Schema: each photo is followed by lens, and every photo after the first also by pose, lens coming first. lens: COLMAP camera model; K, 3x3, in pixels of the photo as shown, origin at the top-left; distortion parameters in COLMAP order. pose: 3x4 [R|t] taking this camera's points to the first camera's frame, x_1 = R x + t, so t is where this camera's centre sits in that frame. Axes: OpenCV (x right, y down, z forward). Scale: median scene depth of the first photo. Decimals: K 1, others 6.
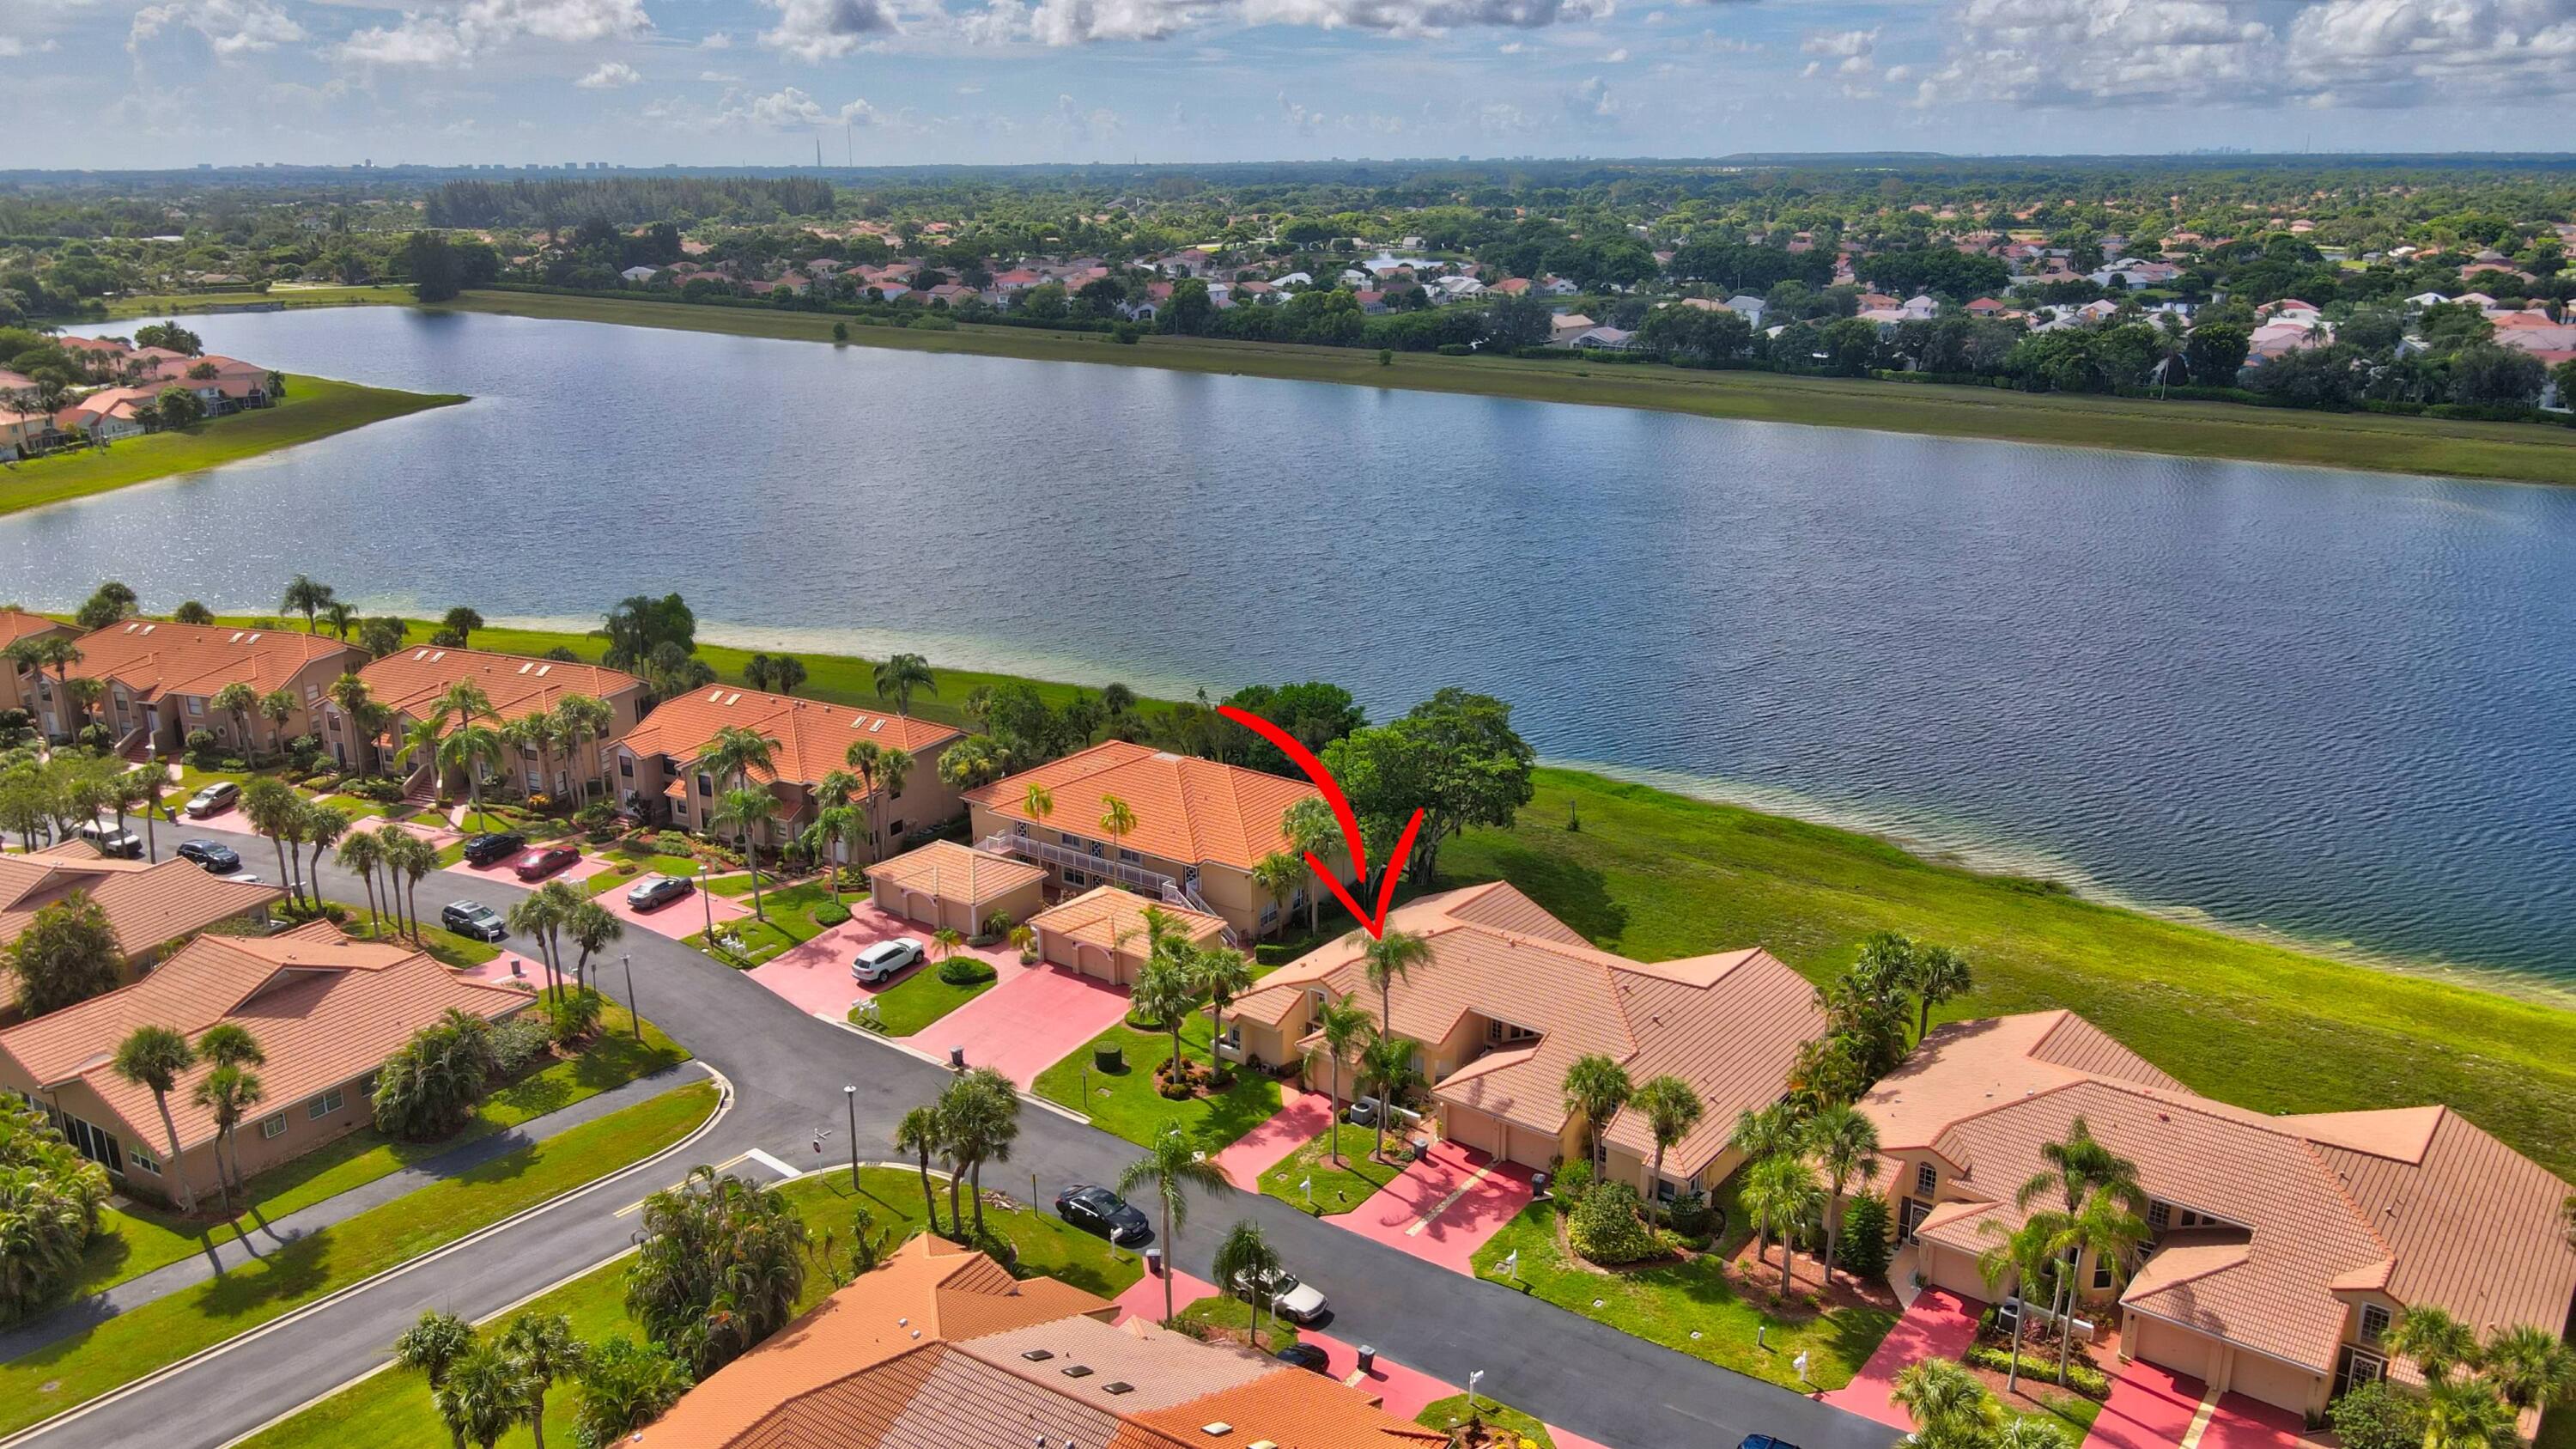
lens RADIAL K [[1933.3, 0, 1250.7], [0, 1933.3, 723.4], [0, 0, 1]] dist [-0.025089, 0.036656]
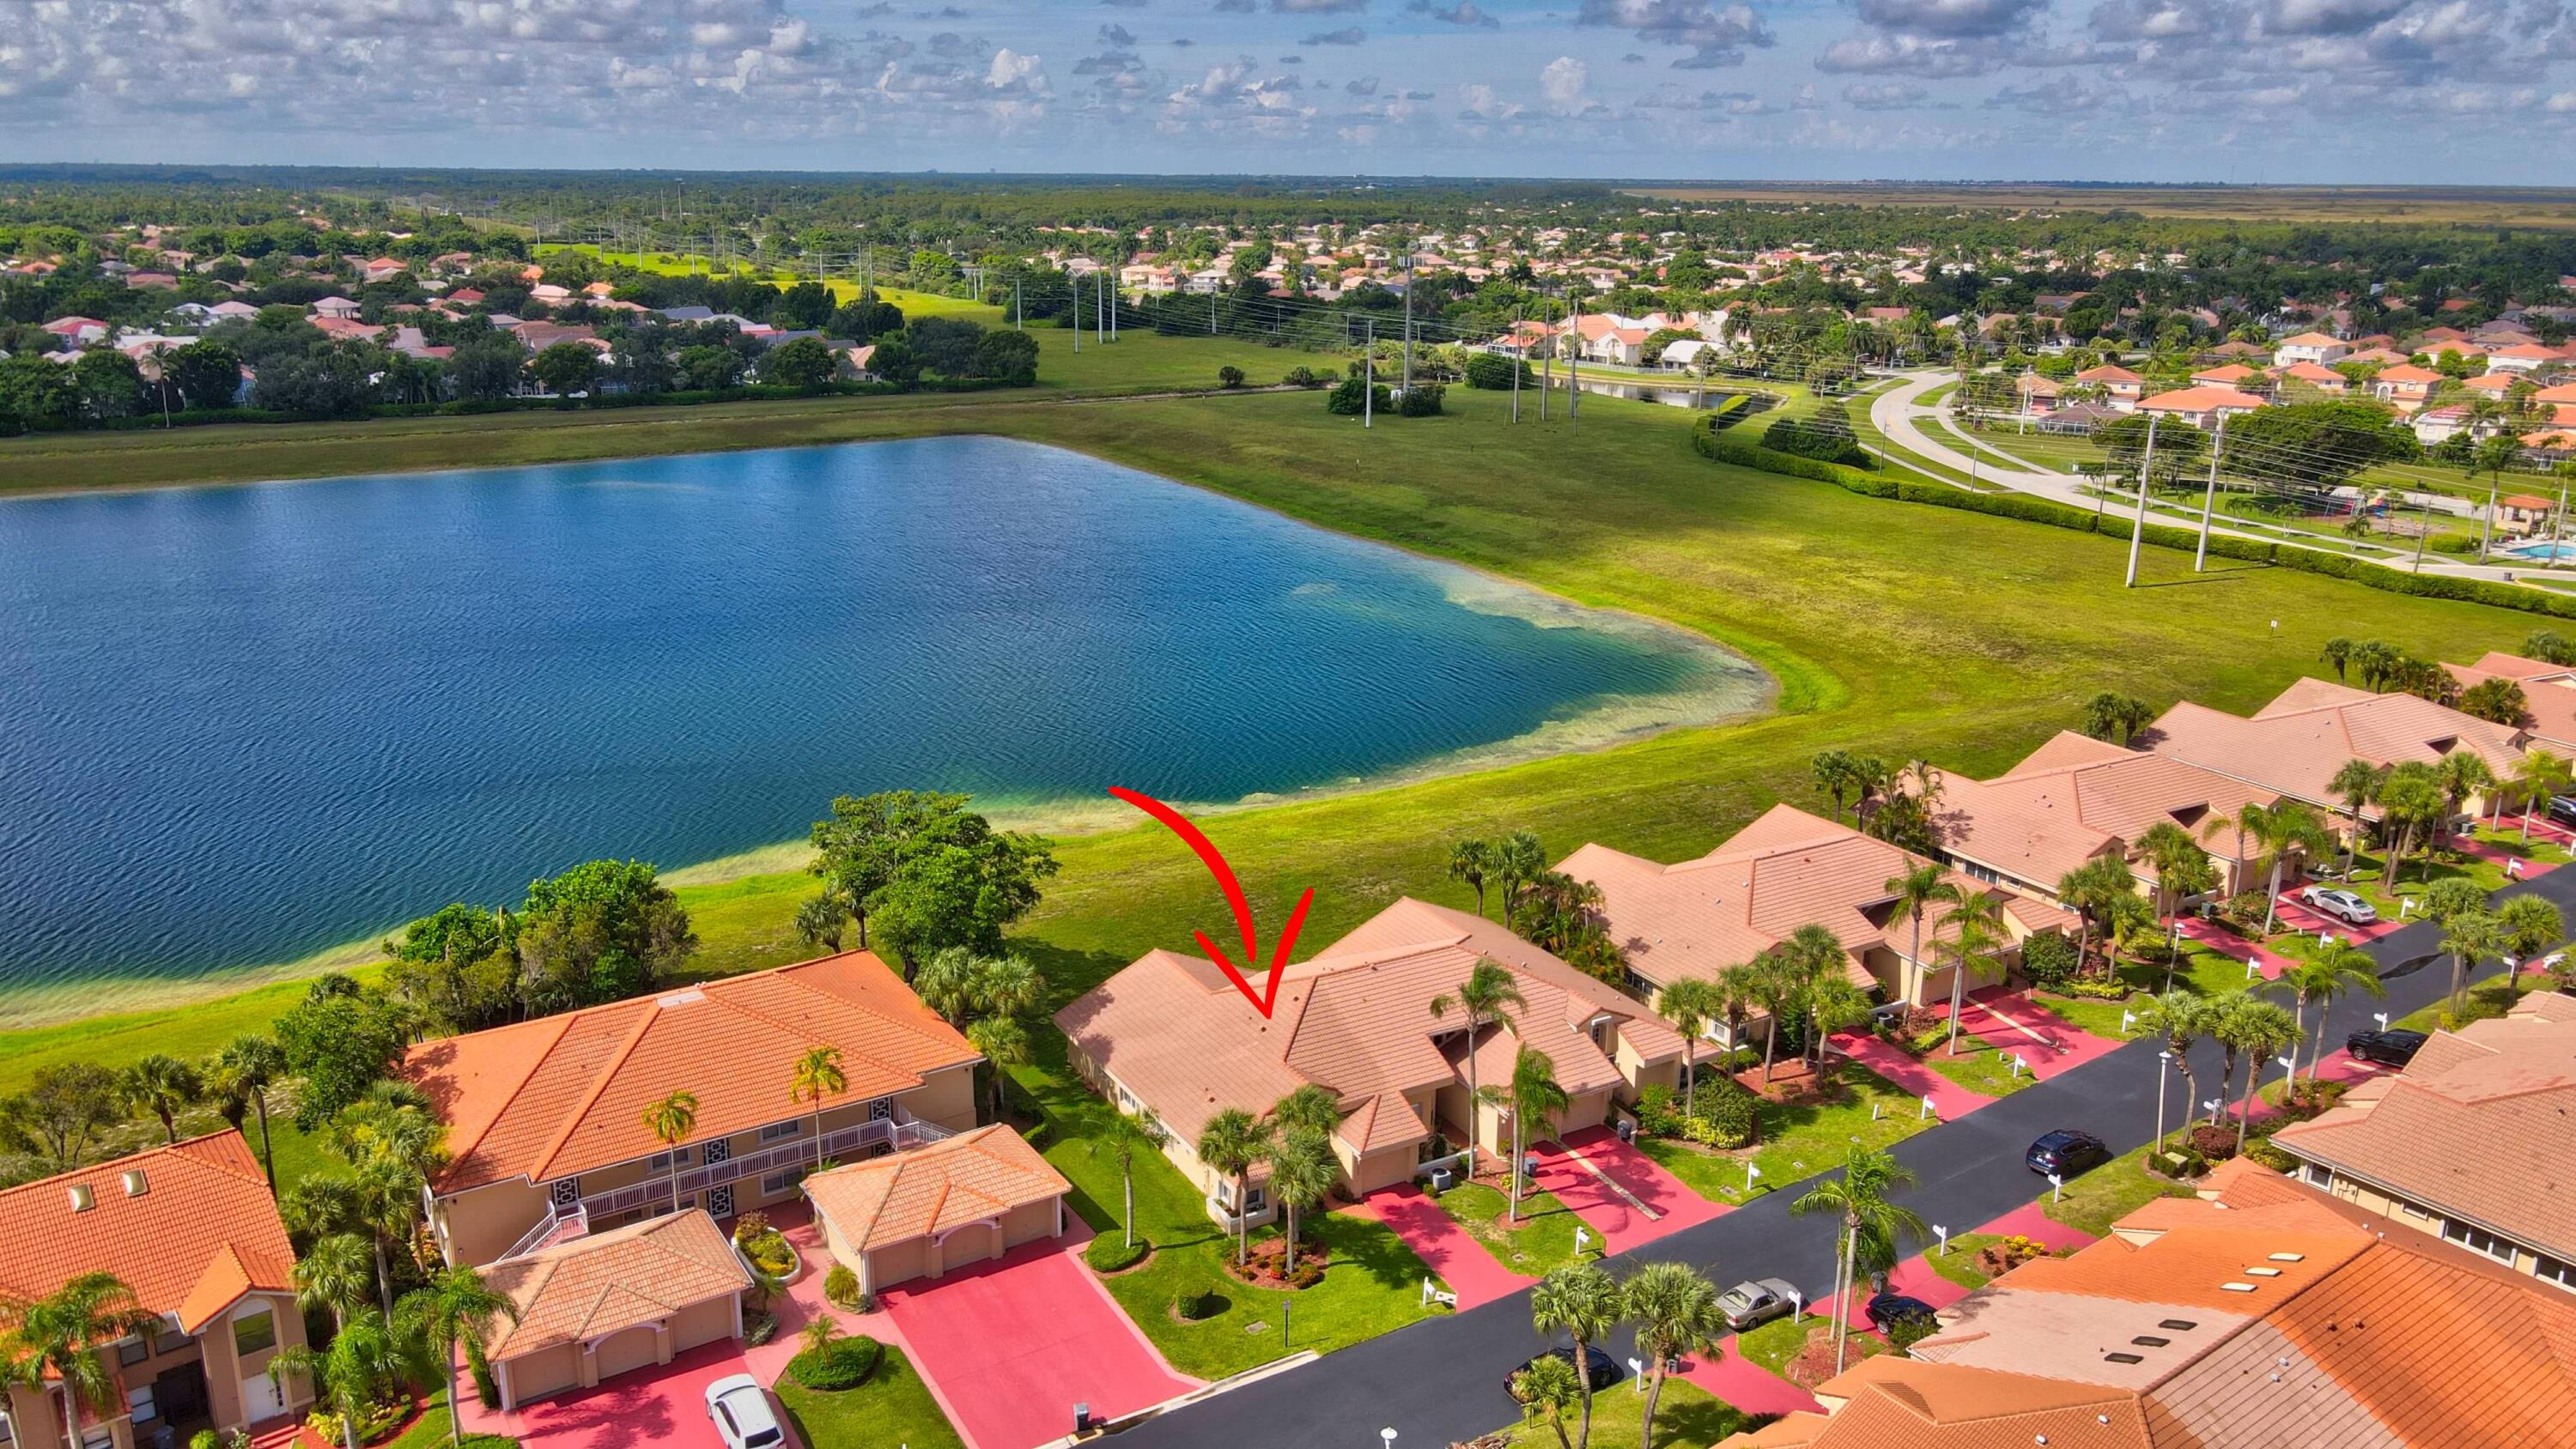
lens RADIAL K [[1901.3, 0, 1264.5], [0, 1901.3, 733.5], [0, 0, 1]] dist [0.002276, 0.042116]
pose [[0.360952, -0.255502, 0.896902, -0.559879], [0.255759, 0.951984, 0.168265, -0.137085], [-0.896829, 0.168655, 0.408967, 0.491223]]
